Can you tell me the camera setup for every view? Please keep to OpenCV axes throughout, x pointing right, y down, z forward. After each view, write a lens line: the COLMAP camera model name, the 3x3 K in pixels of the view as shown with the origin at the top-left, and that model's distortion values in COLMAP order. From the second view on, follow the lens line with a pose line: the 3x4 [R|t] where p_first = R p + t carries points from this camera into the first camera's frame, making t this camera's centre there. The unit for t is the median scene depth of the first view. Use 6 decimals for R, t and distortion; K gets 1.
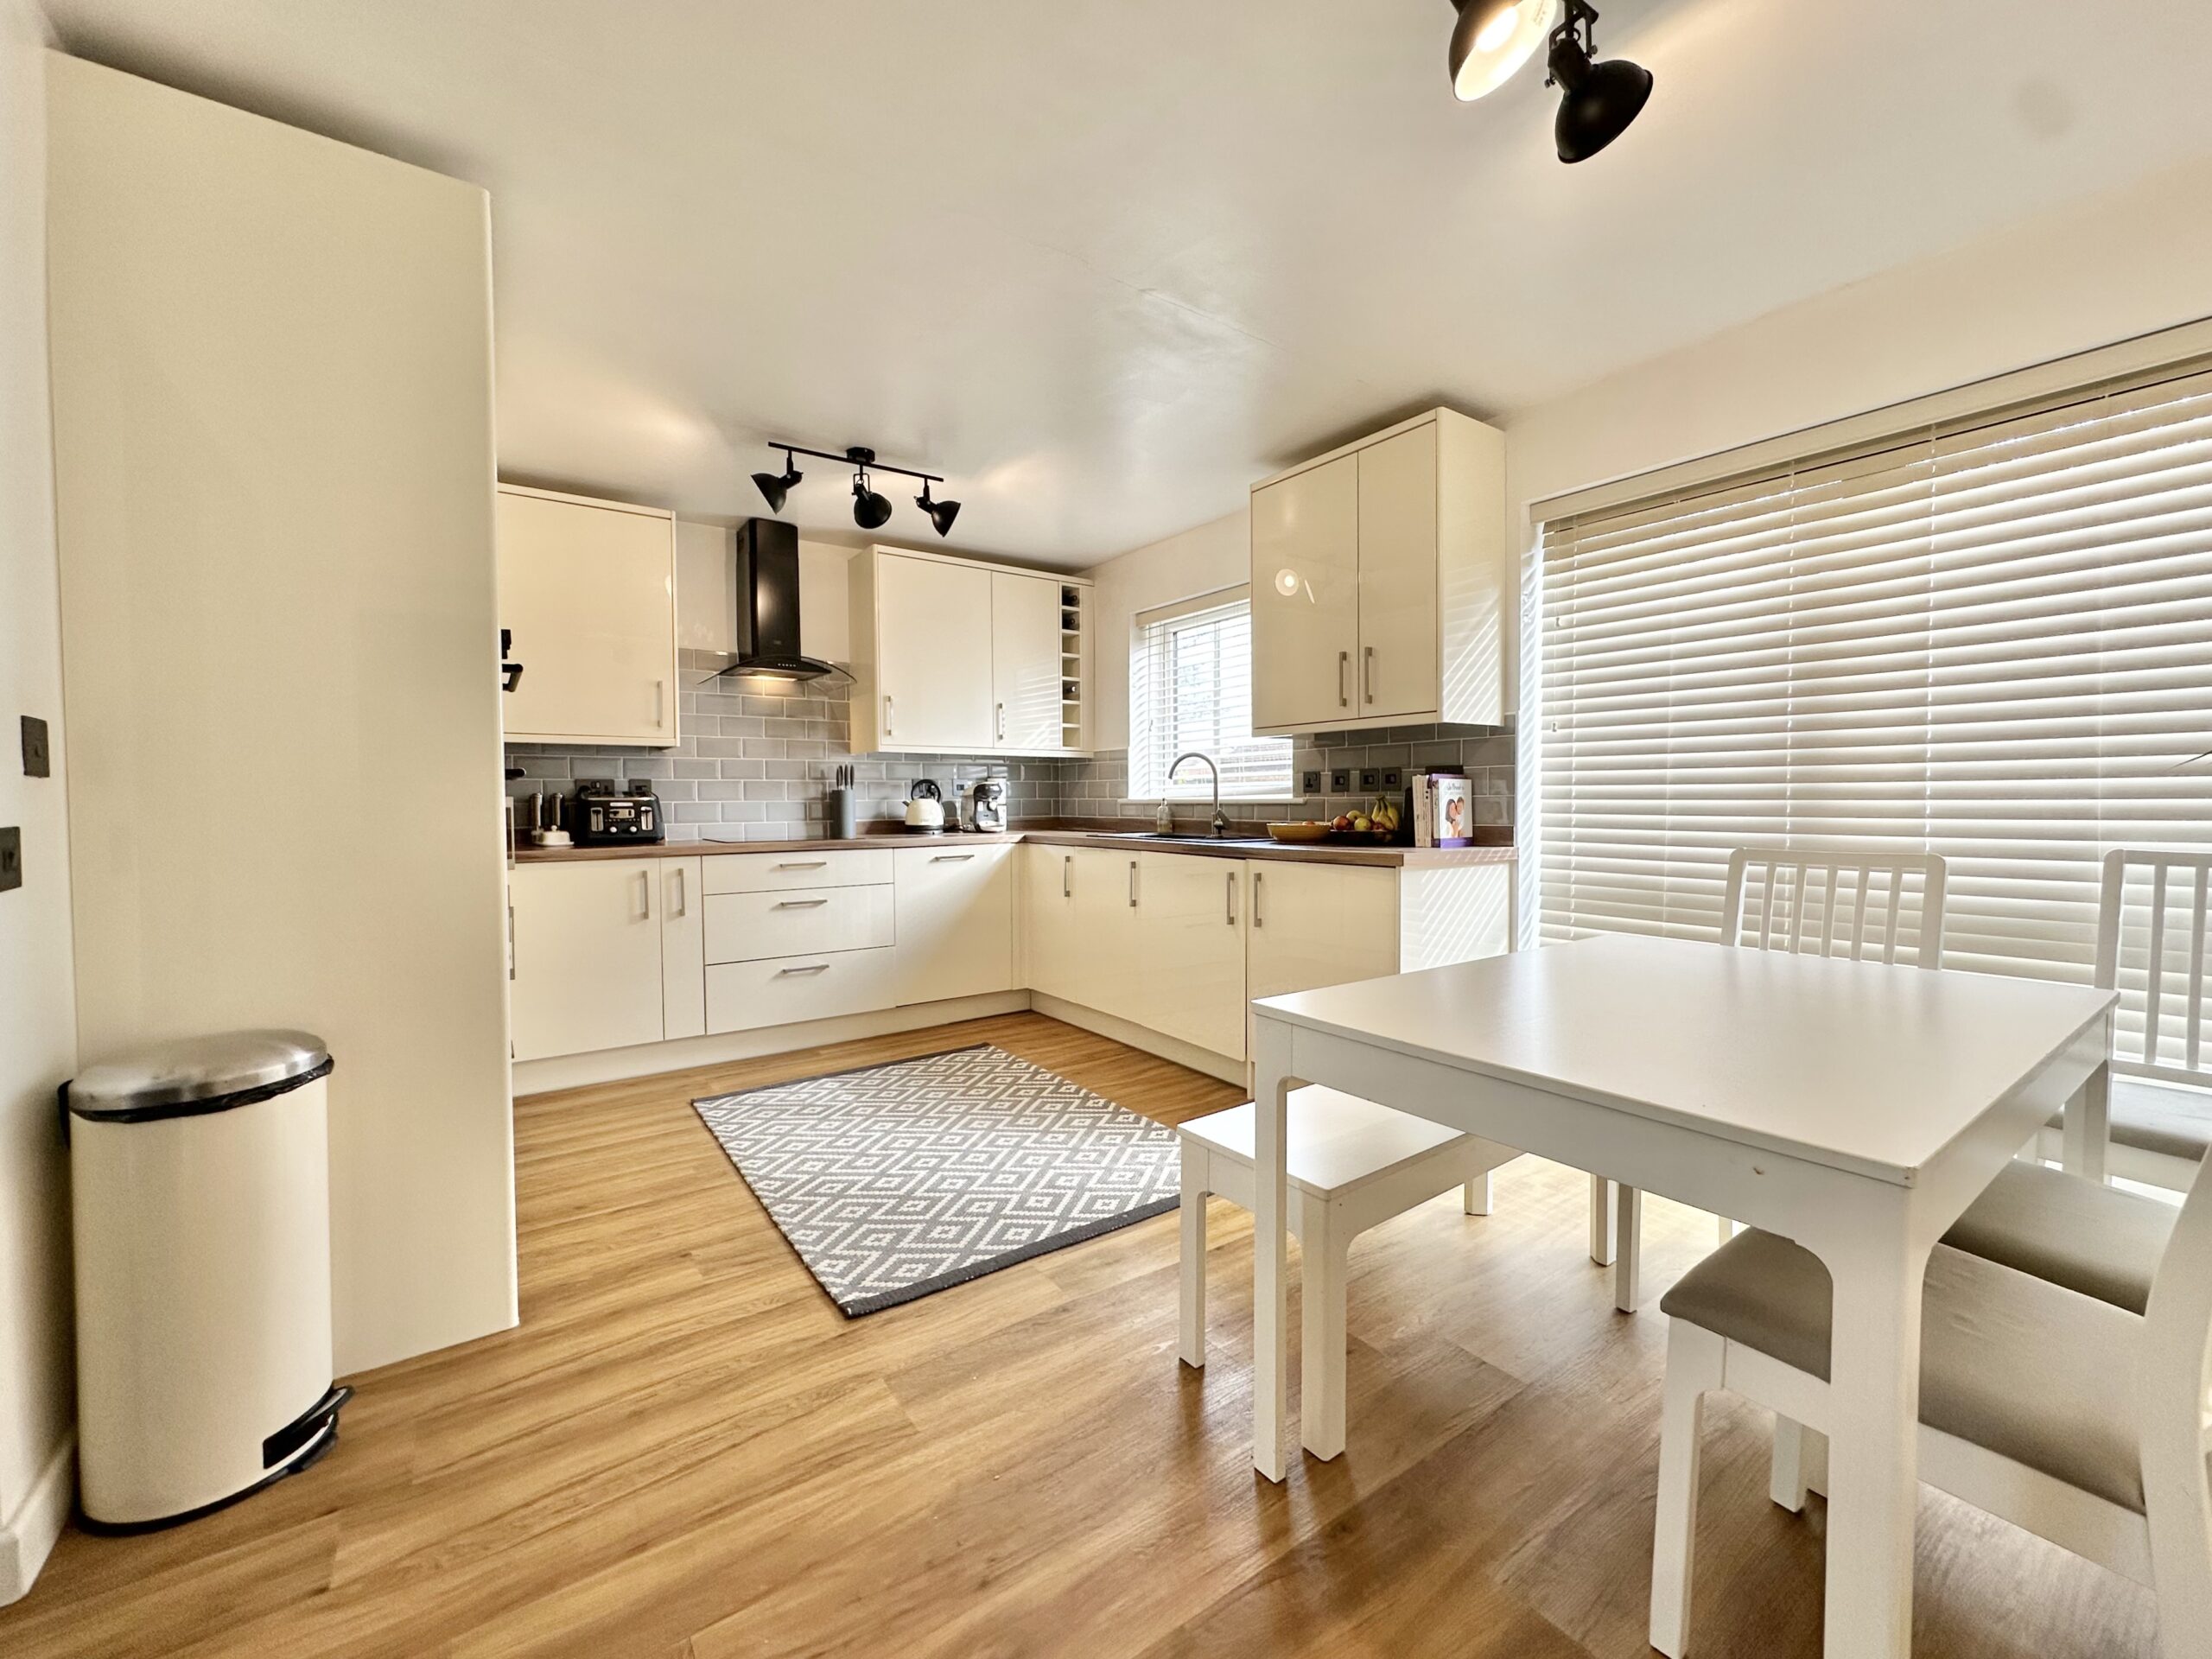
lens RADIAL K [[896.3, 0, 1098.2], [0, 896.3, 831.2], [0, 0, 1]] dist [-0.001720, -0.000263]
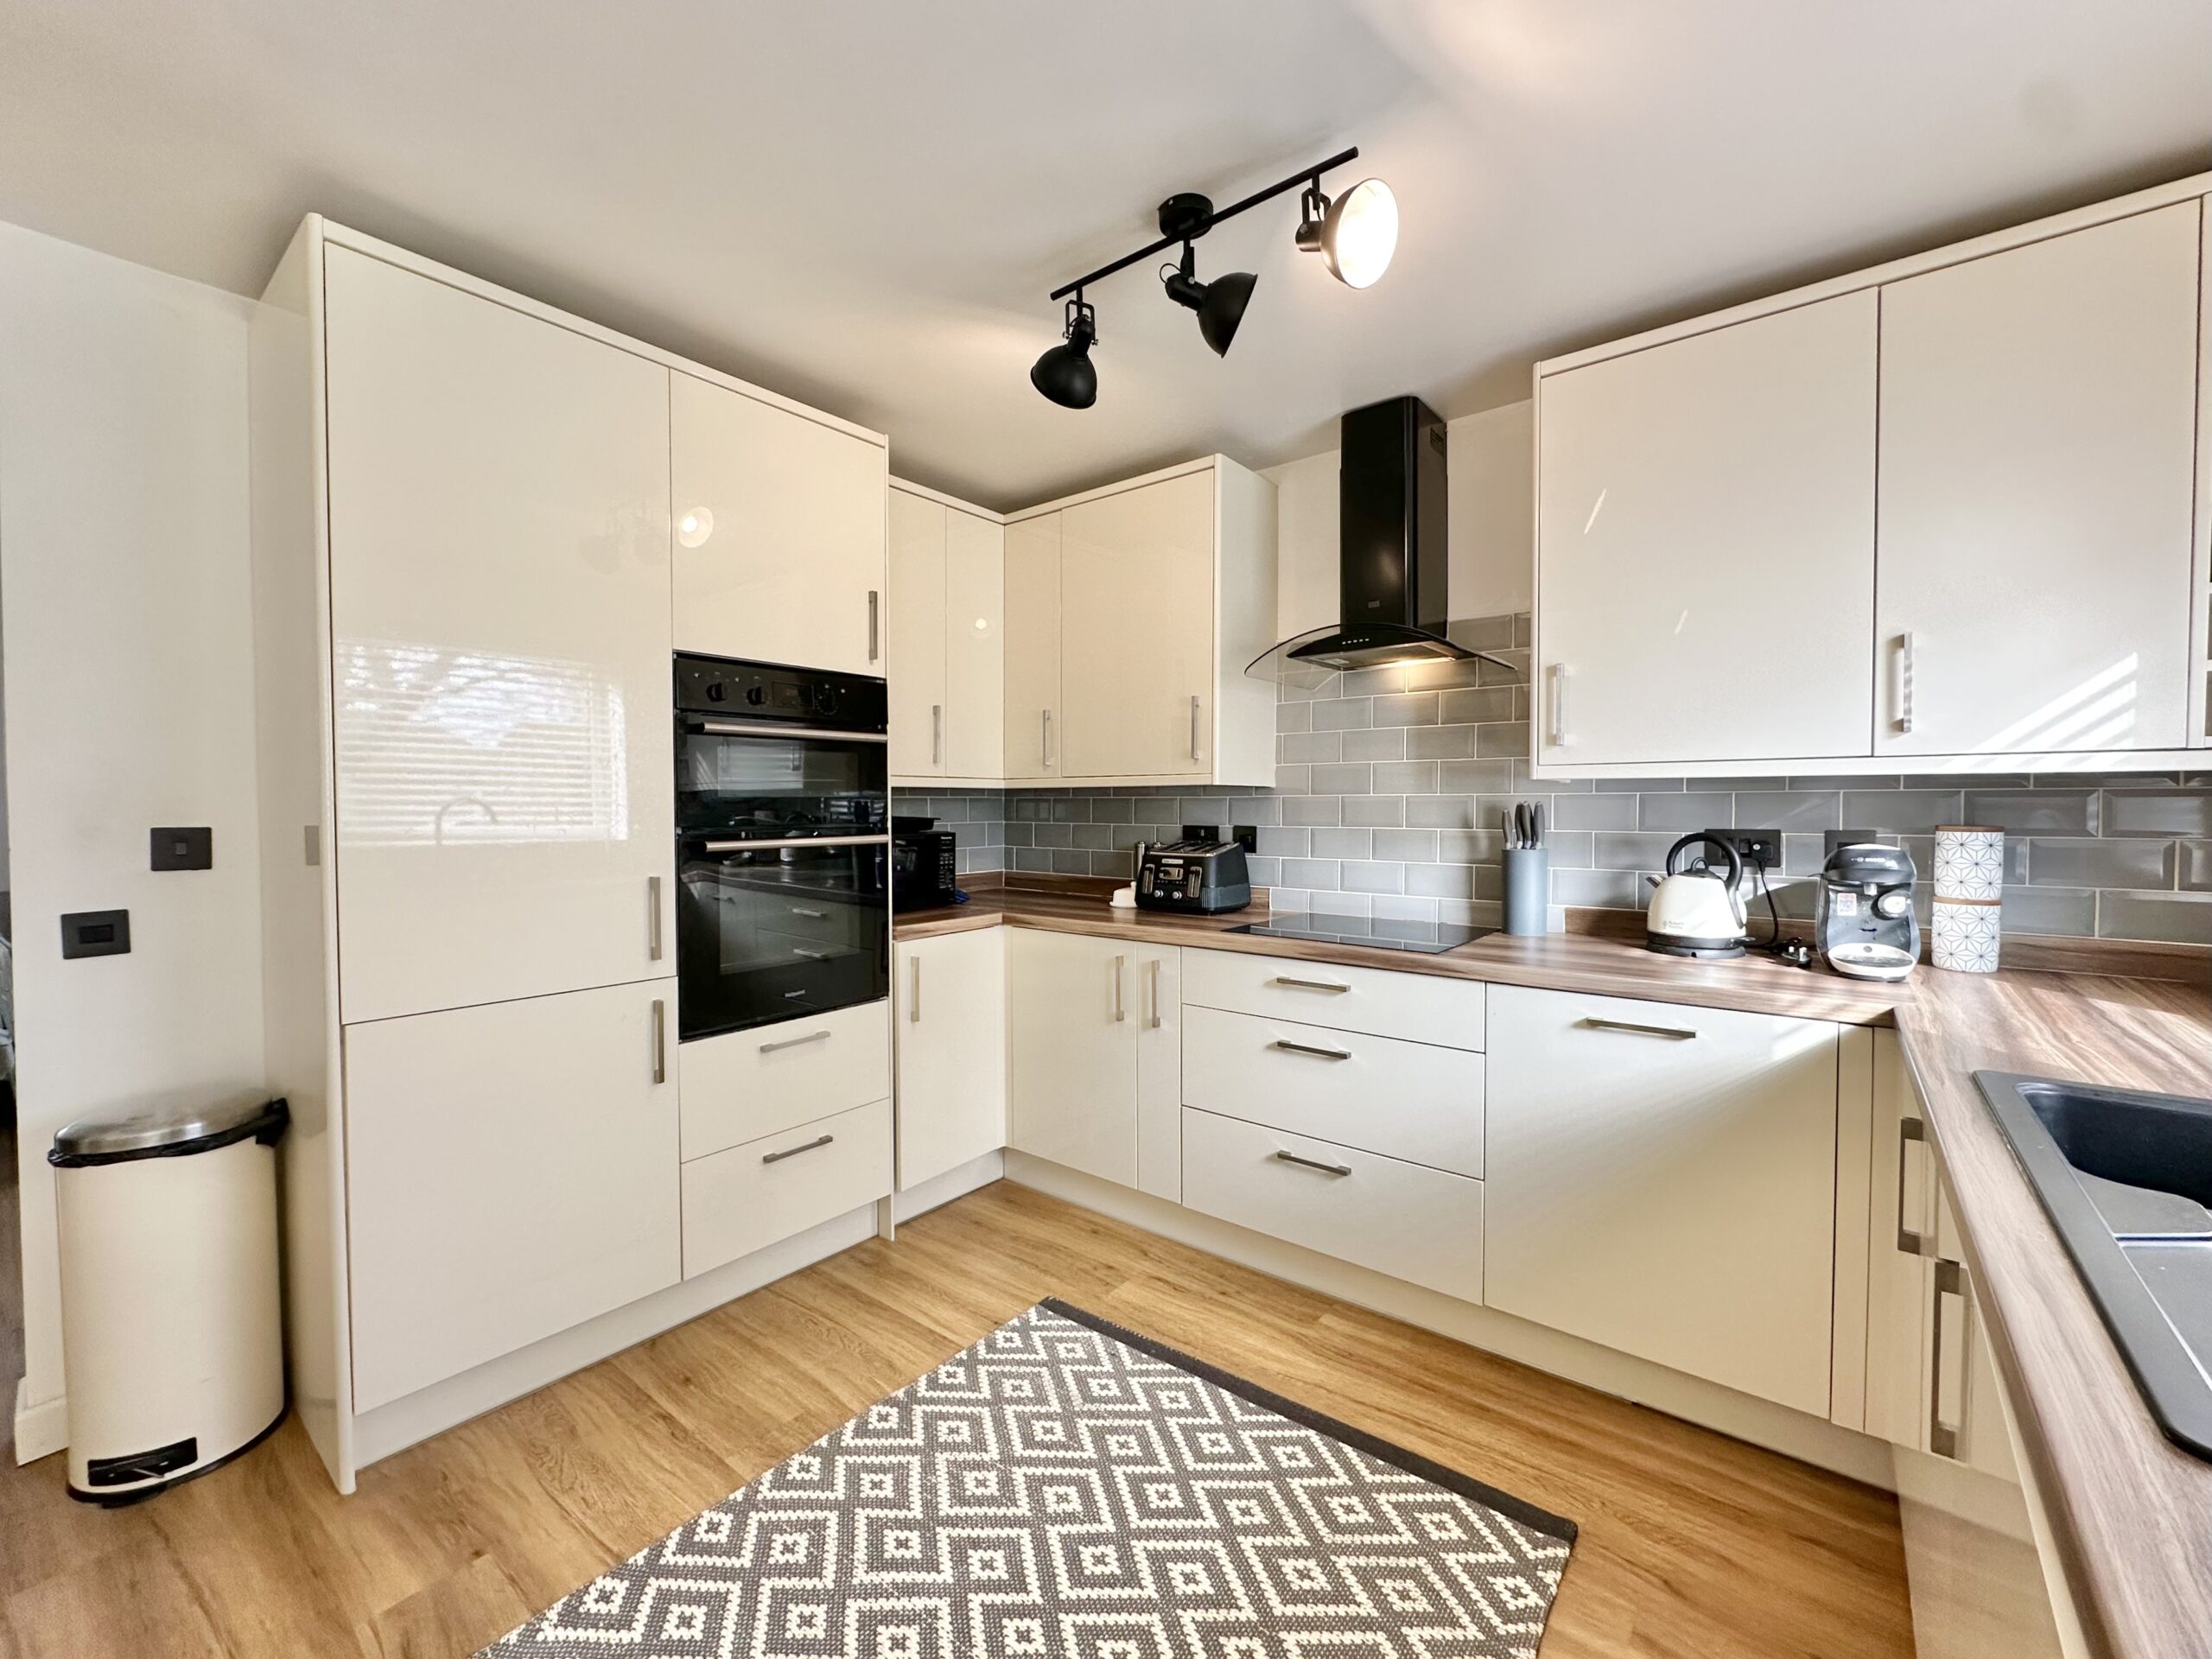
lens RADIAL K [[896.3, 0, 1106.2], [0, 896.3, 830.2], [0, 0, 1]] dist [-0.001720, -0.000263]
pose [[0.277384, 0.039574, -0.959944, 0.188119], [-0.028859, 0.999044, 0.032847, -0.078273], [0.960325, 0.018592, 0.278261, 0.704843]]
